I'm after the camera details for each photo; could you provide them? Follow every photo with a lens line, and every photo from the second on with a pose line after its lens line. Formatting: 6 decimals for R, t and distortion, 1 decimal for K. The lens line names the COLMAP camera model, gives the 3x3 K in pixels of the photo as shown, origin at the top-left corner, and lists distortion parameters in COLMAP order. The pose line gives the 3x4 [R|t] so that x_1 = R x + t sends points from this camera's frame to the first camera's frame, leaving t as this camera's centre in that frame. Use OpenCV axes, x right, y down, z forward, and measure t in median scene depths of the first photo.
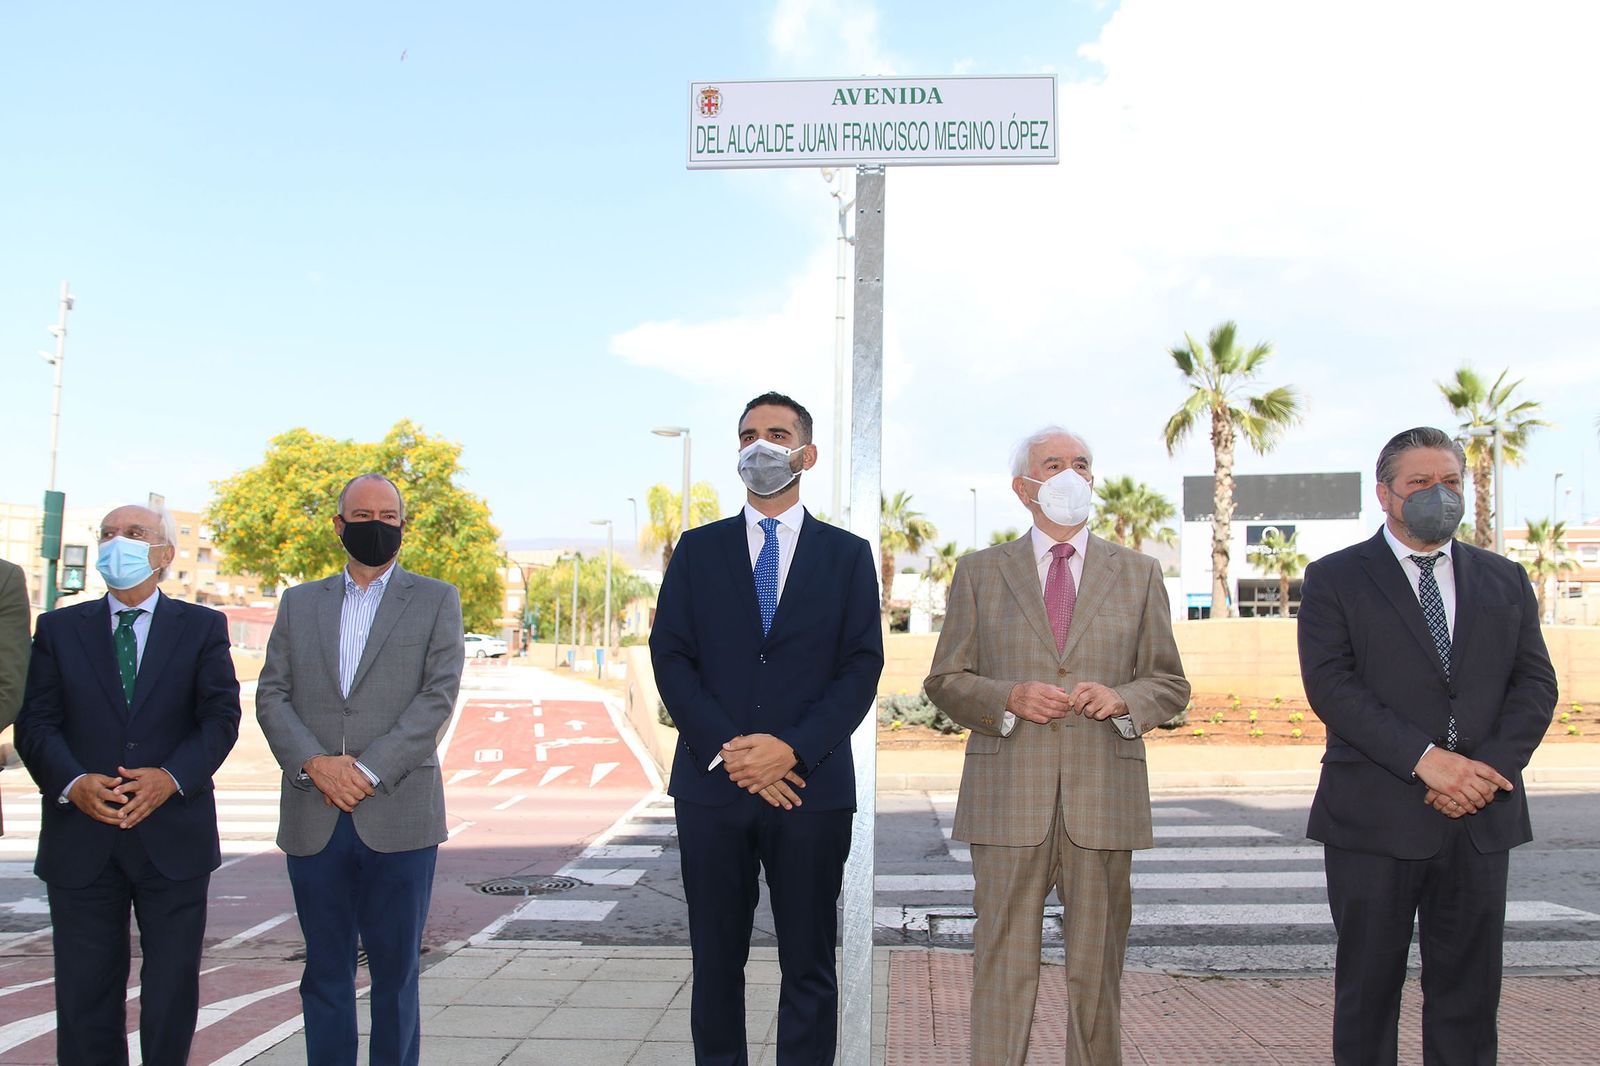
lens RADIAL K [[1315.0, 0, 809.6], [0, 1315.0, 575.7], [0, 0, 1]] dist [-0.122096, 0.110944]
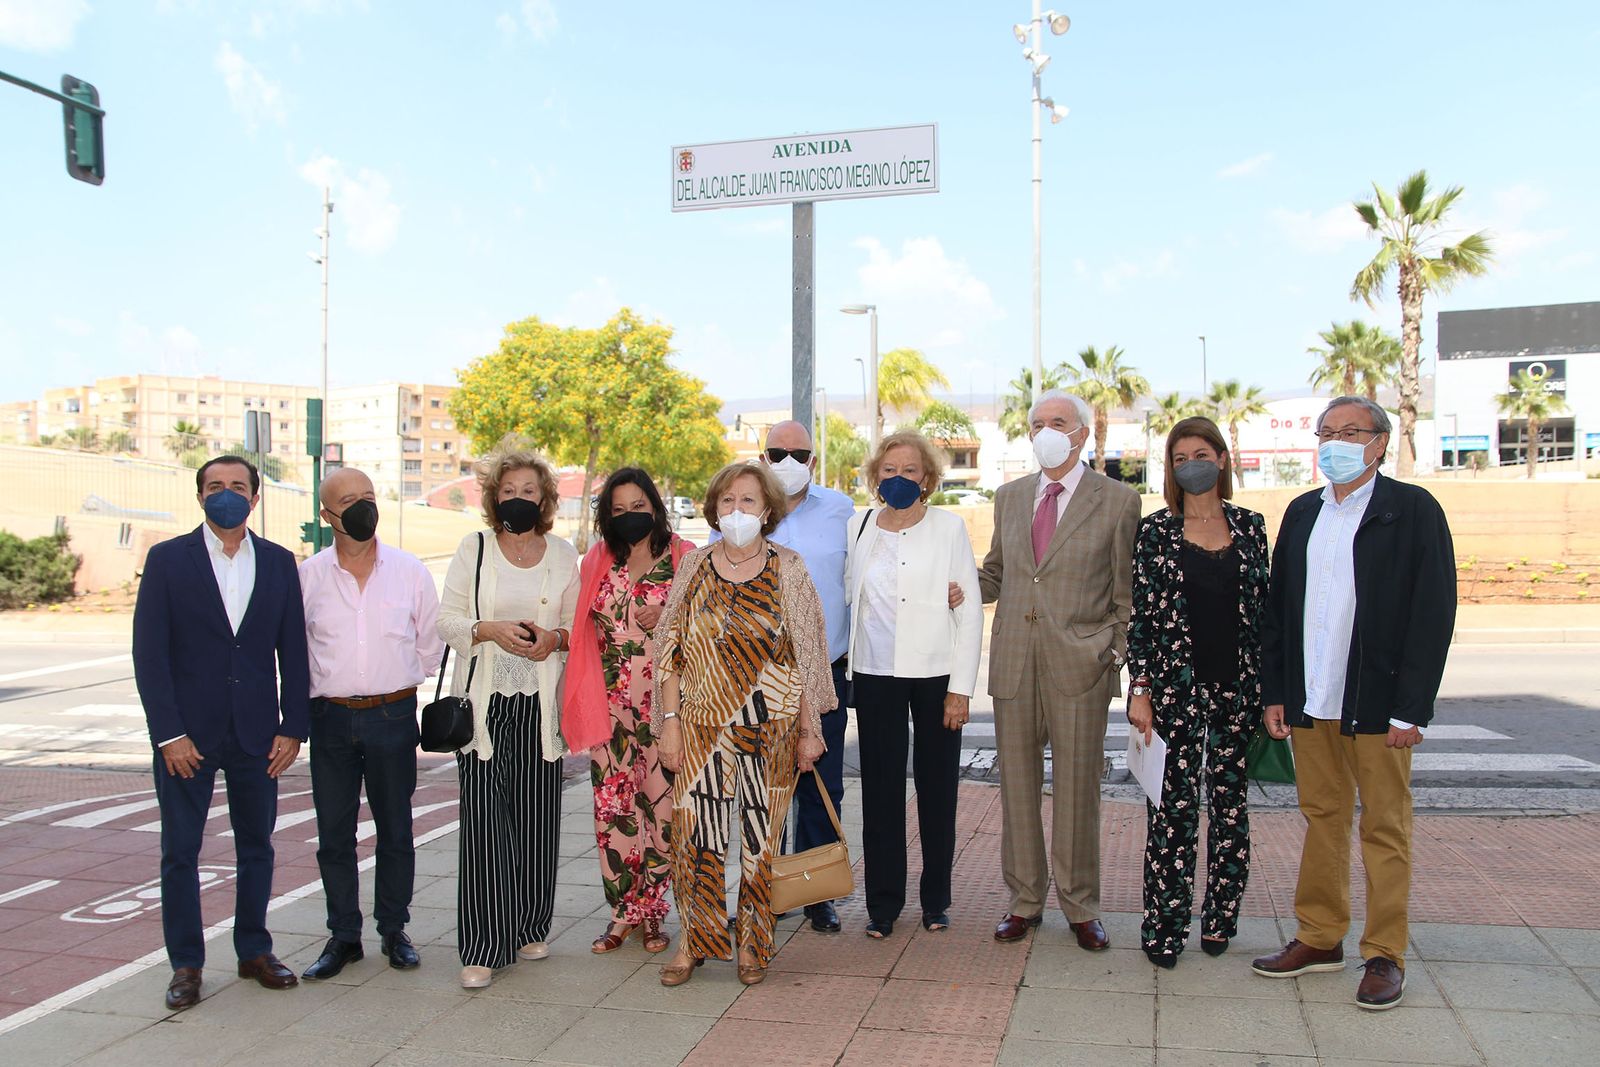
lens RADIAL K [[1311.2, 0, 793.9], [0, 1311.2, 550.3], [0, 0, 1]] dist [-0.120616, 0.097815]
pose [[0.980308, -0.014443, -0.196945, 0.072068], [0.032596, 0.995476, 0.089249, -0.018247], [0.194765, -0.093911, 0.976344, -0.085377]]
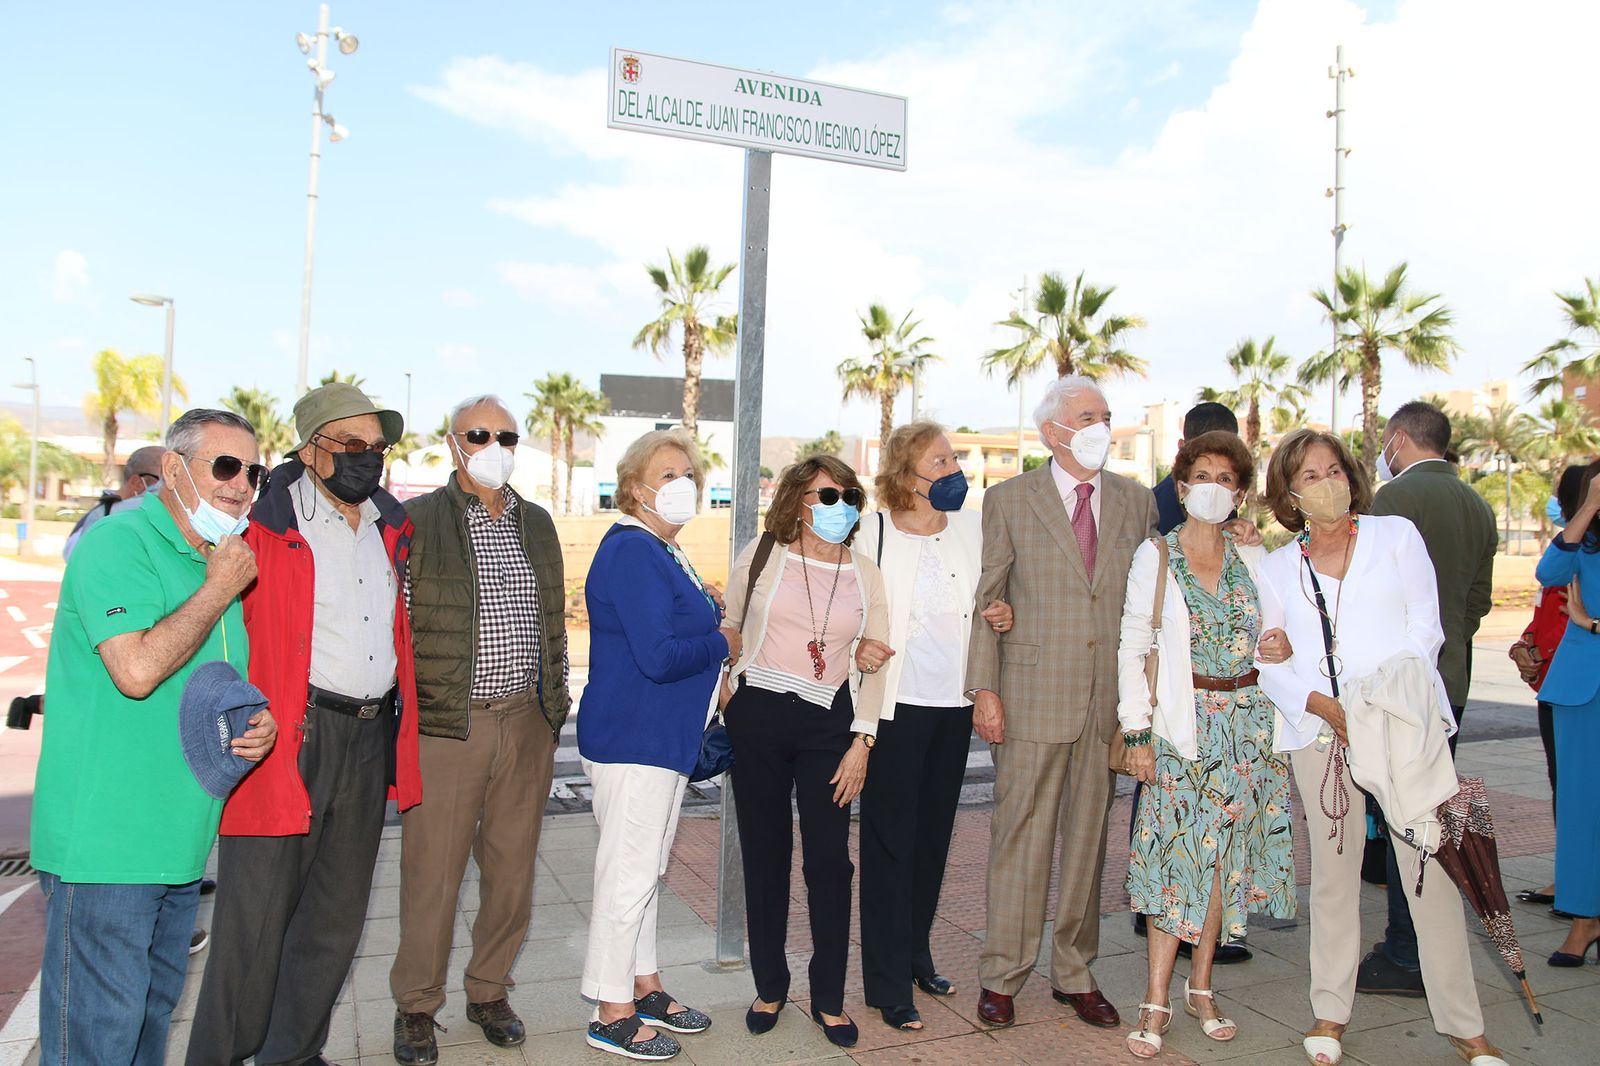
lens RADIAL K [[1244.7, 0, 791.5], [0, 1244.7, 549.1], [0, 0, 1]] dist [-0.130080, 0.122768]
pose [[0.901288, 0.016346, 0.432911, -0.096462], [-0.046978, 0.997083, 0.060157, -0.006050], [-0.430665, -0.074556, 0.899427, -0.007677]]
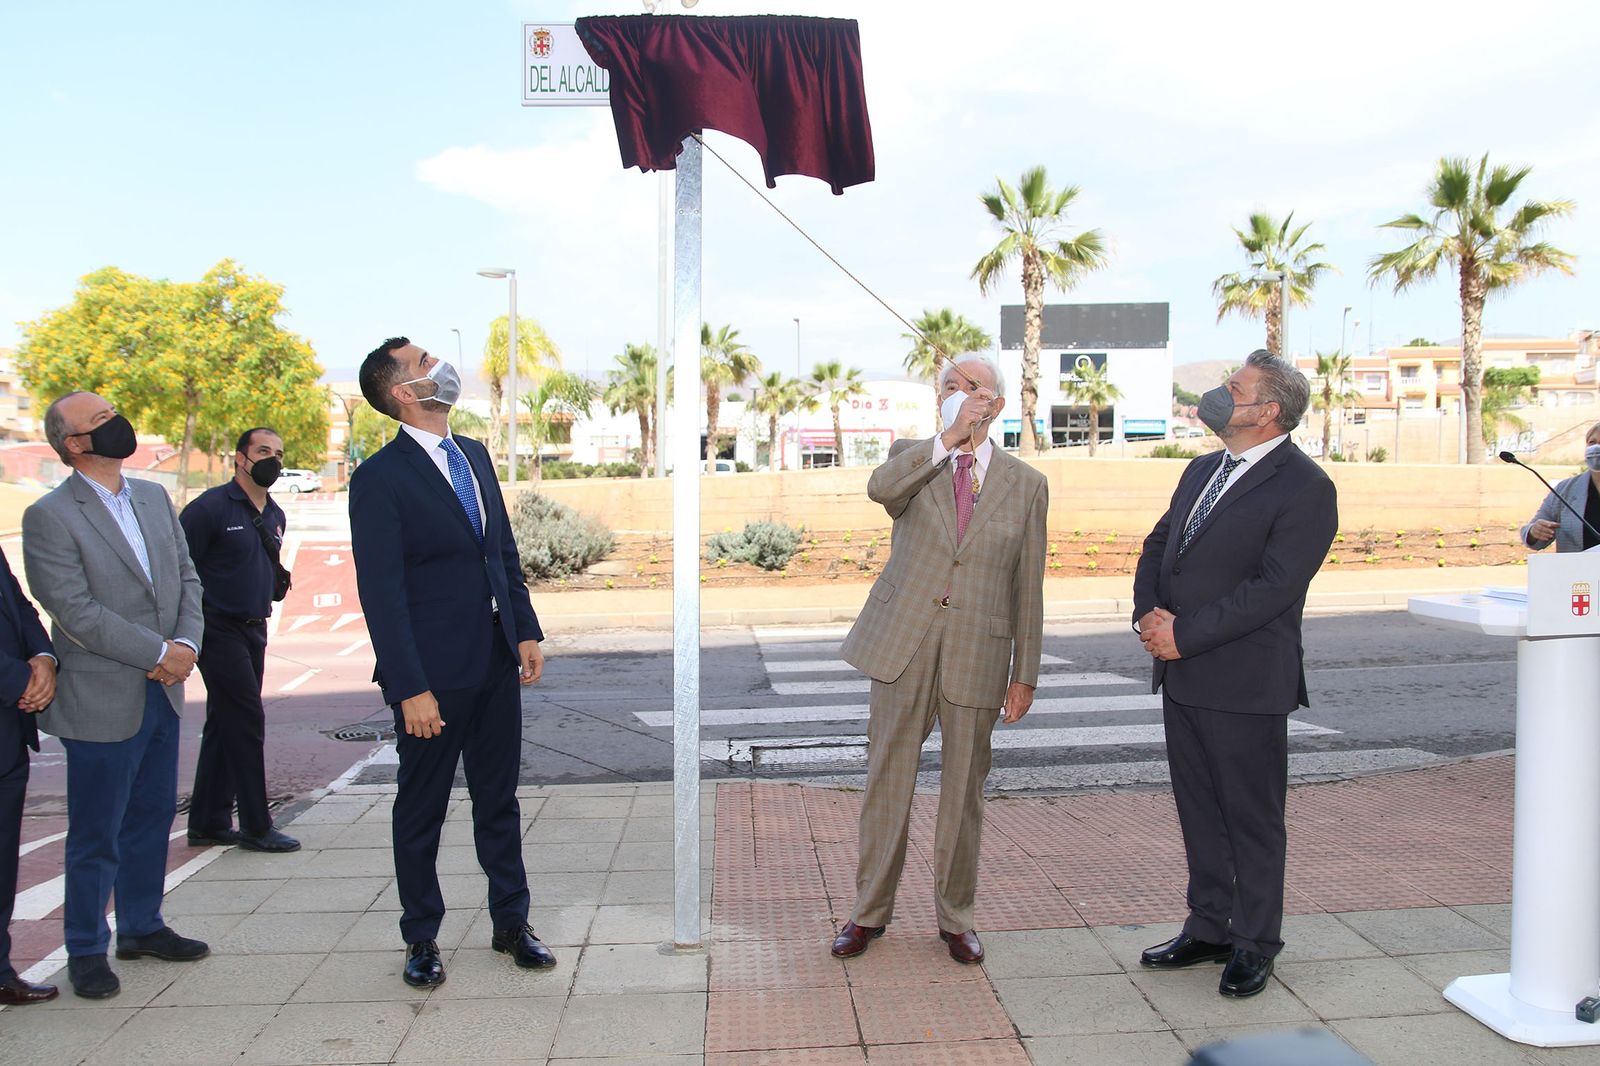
lens RADIAL K [[1295.2, 0, 791.9], [0, 1295.2, 550.2], [0, 0, 1]] dist [-0.130481, 0.124354]
pose [[0.992876, -0.018995, 0.117632, -0.000336], [0.005392, 0.993363, 0.114892, -0.015015], [-0.119033, -0.113439, 0.986389, -0.031464]]
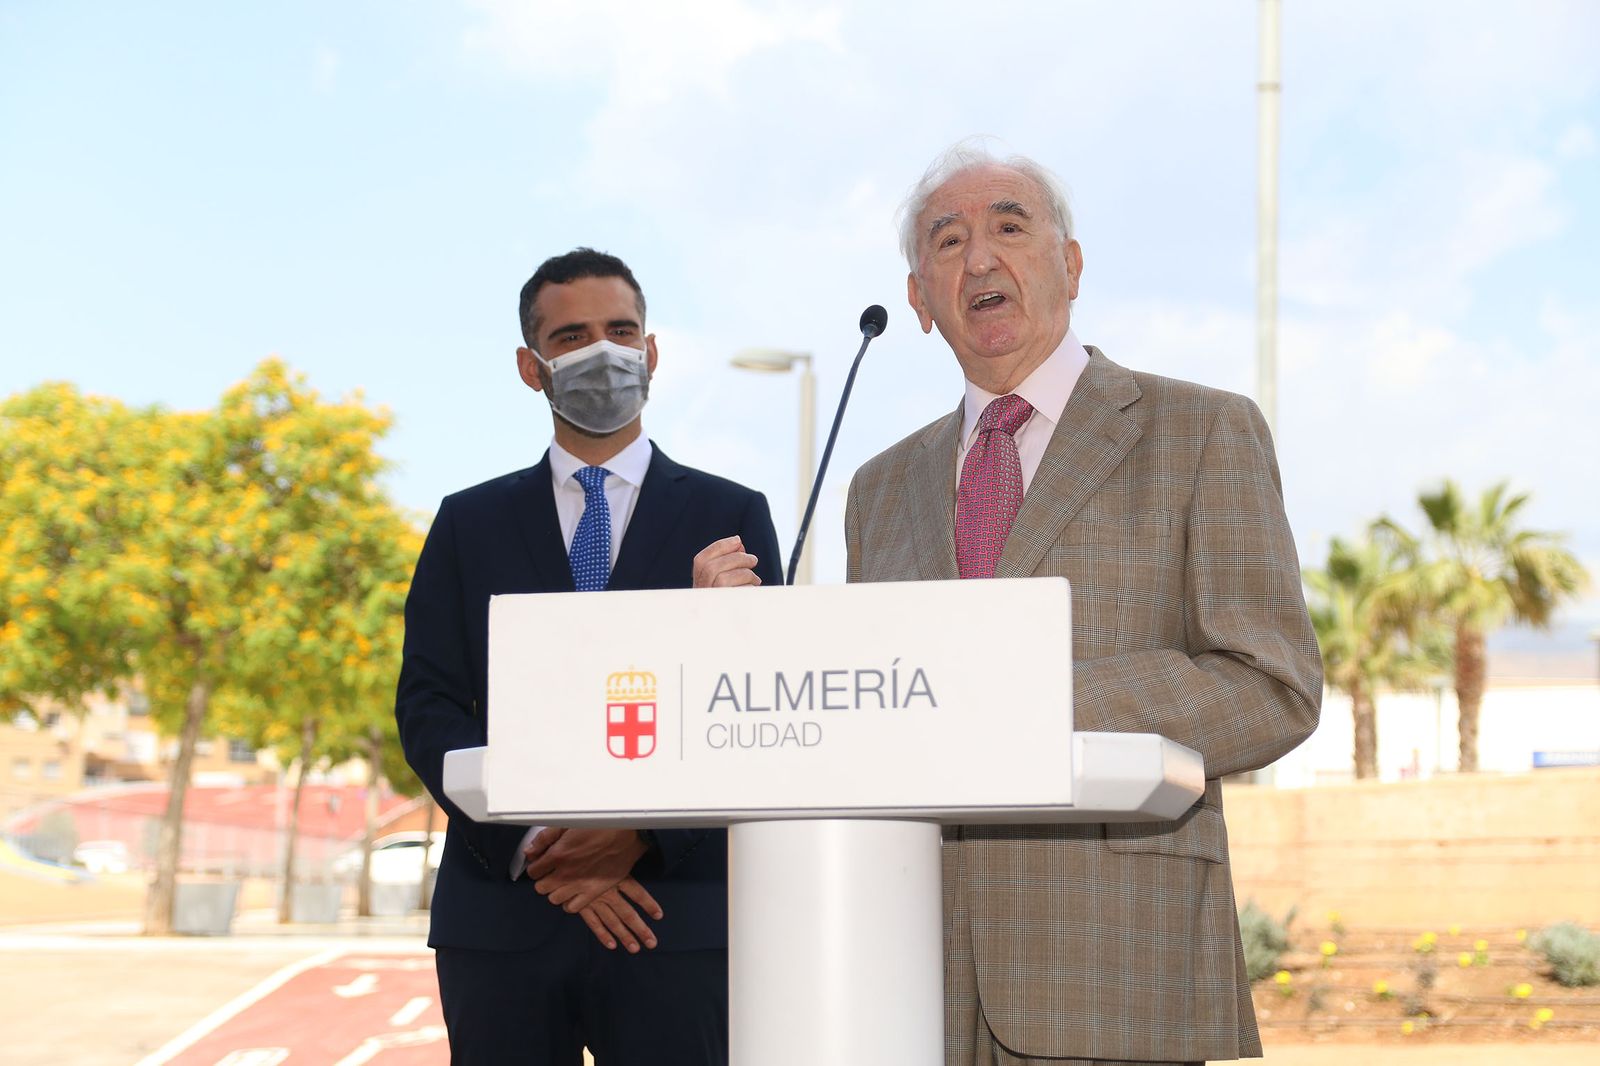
lens RADIAL K [[3005.6, 0, 788.7], [0, 3005.6, 538.8], [0, 0, 1]] dist [0.121265, 0.237639]
pose [[0.973832, -0.030083, -0.225269, 0.201654], [0.017765, 0.998244, -0.056511, 0.016906], [0.226574, 0.051030, 0.972656, -0.022808]]
